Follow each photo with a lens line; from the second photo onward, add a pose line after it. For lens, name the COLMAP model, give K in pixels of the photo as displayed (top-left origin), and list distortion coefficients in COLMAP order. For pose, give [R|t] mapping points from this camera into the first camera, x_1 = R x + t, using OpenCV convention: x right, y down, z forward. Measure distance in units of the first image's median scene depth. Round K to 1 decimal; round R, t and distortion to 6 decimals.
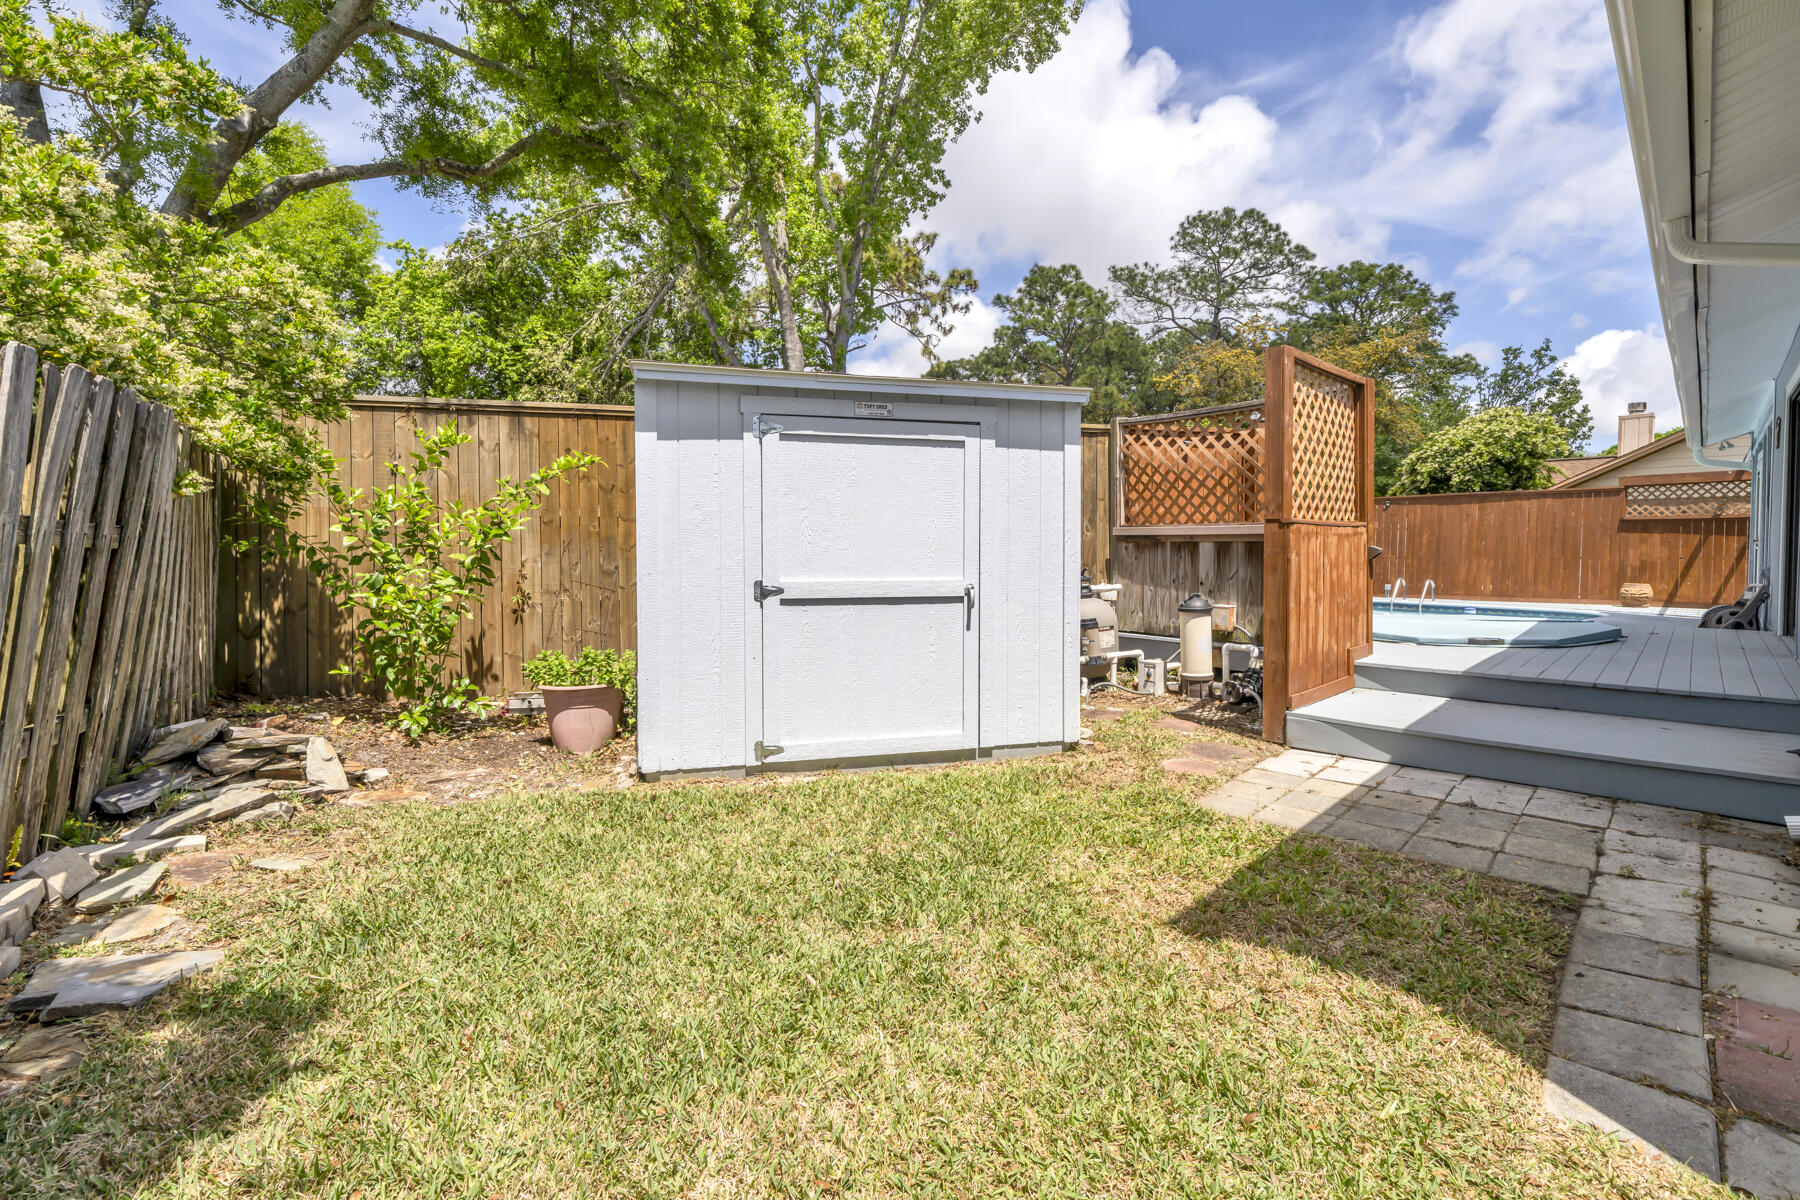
lens RADIAL K [[831.8, 0, 876.1], [0, 831.8, 583.6], [0, 0, 1]] dist [0.007219, 0.001051]
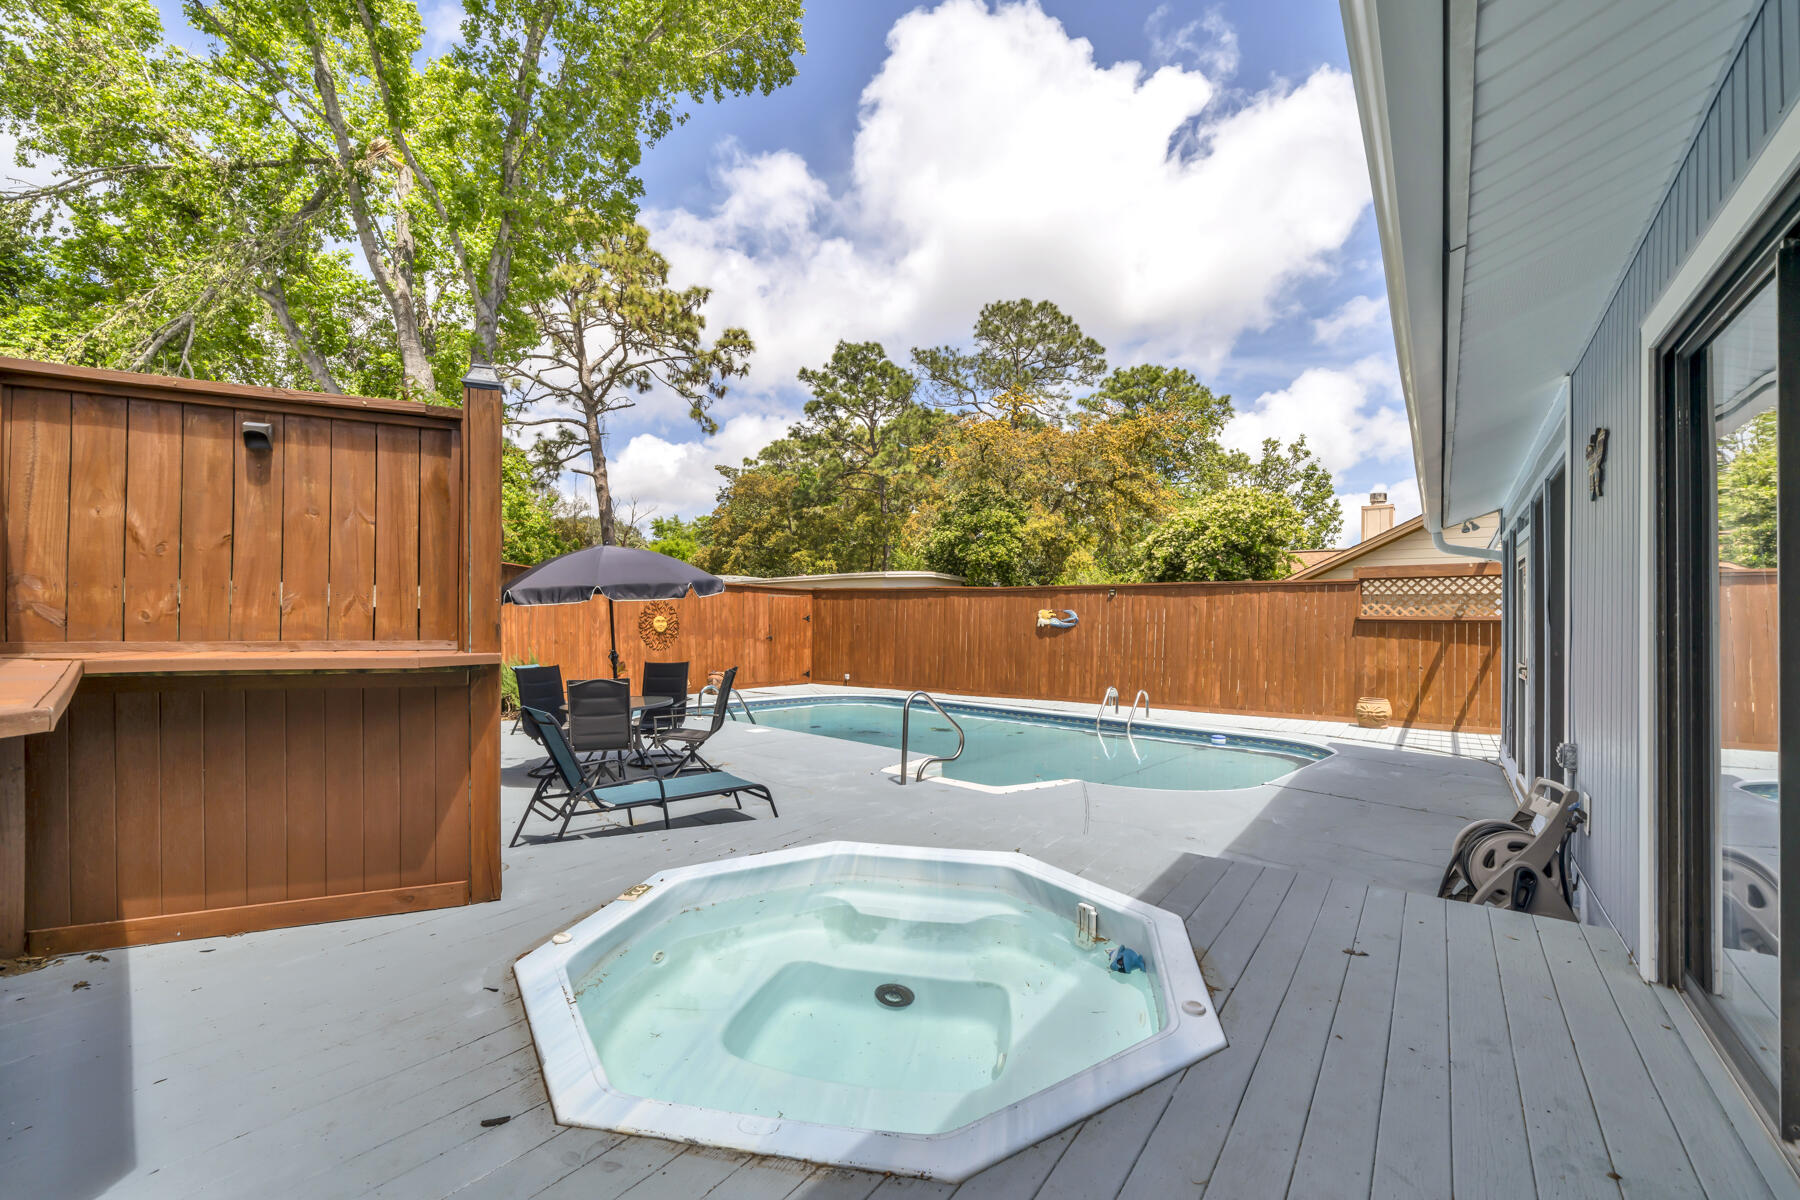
lens RADIAL K [[765.5, 0, 877.0], [0, 765.5, 613.0], [0, 0, 1]] dist [0.023587, -0.001792]
pose [[0.988700, 0.021434, 0.148370, 0.157397], [-0.013680, 0.998496, -0.053090, -0.018034], [-0.149285, 0.050460, 0.987506, 0.161757]]
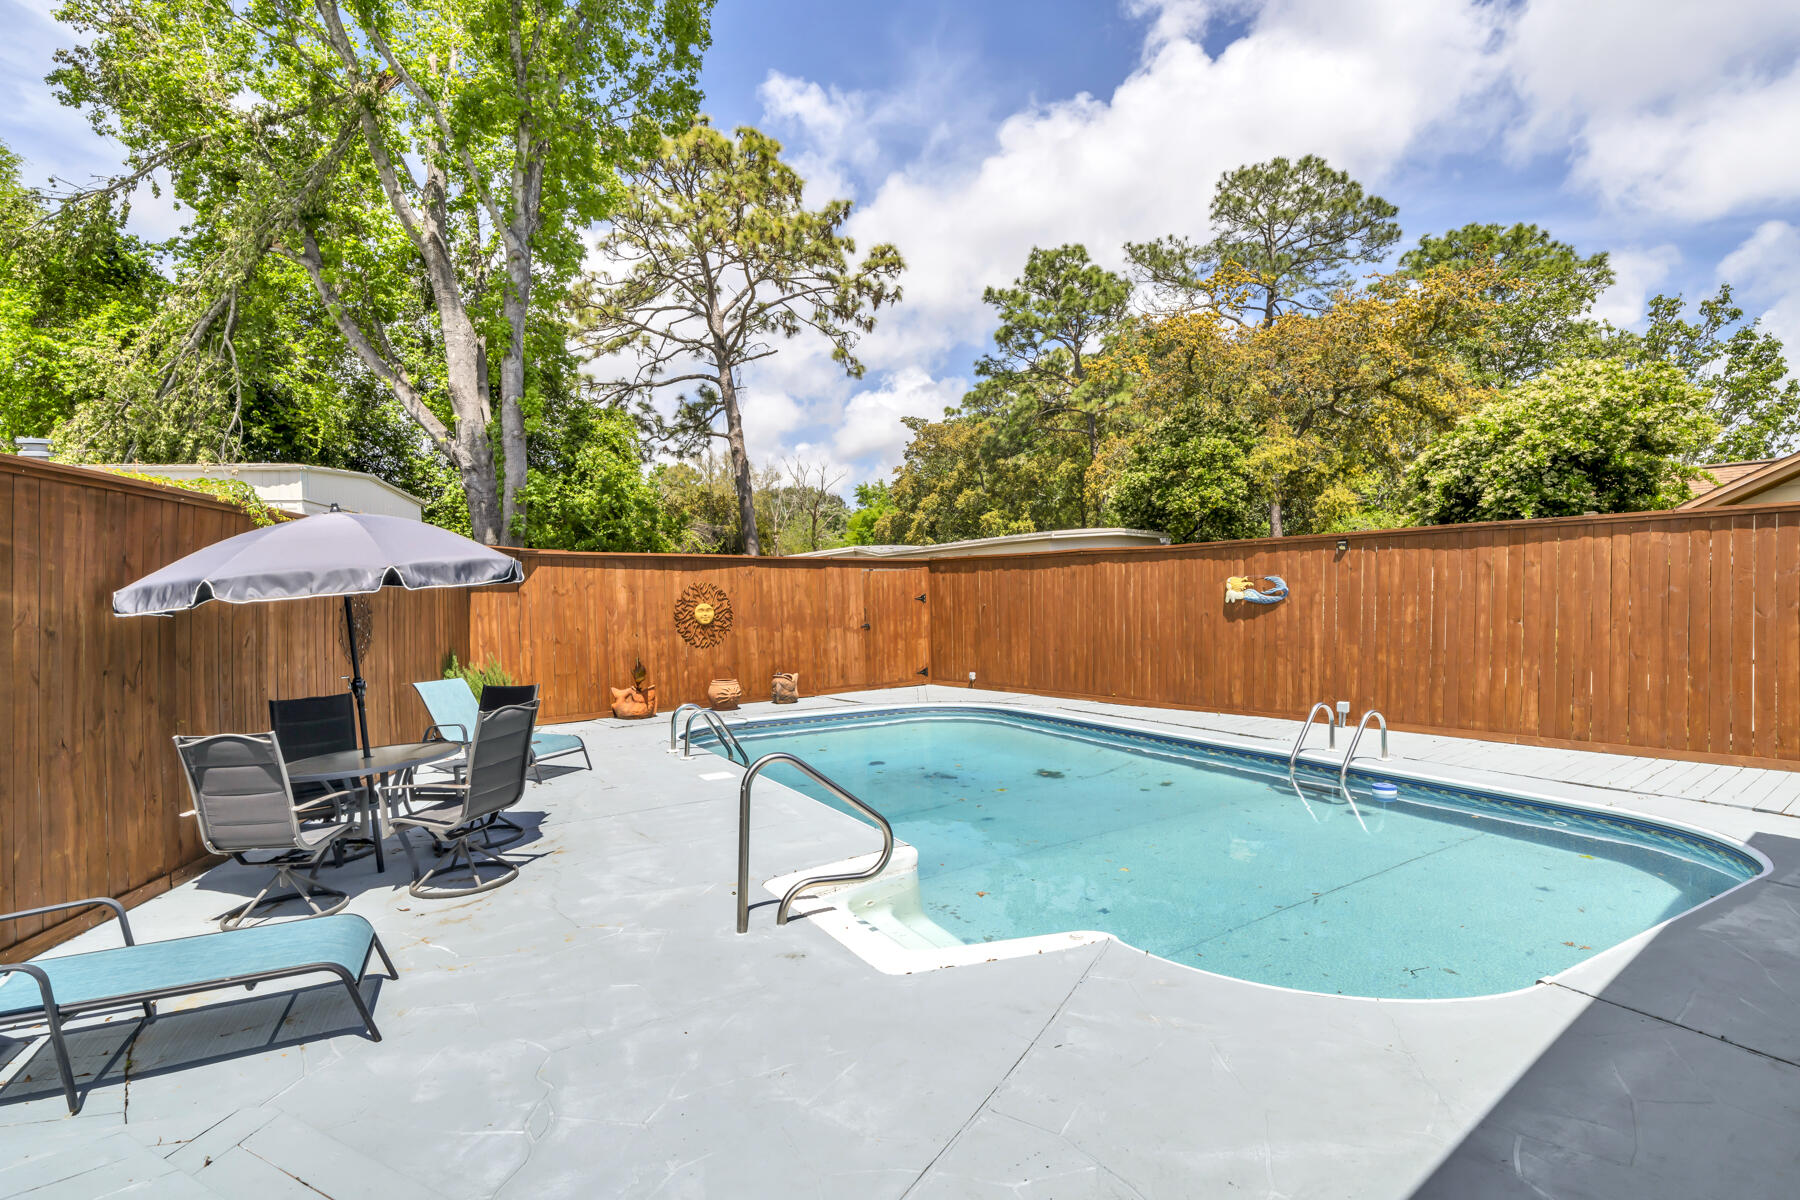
lens RADIAL K [[860.9, 0, 898.3], [0, 860.9, 605.2], [0, 0, 1]] dist [0.005918, -0.001176]
pose [[0.992298, -0.010198, -0.123456, 0.240498], [0.006855, 0.999599, -0.027477, -0.026829], [0.123686, 0.026419, 0.991970, 0.254237]]
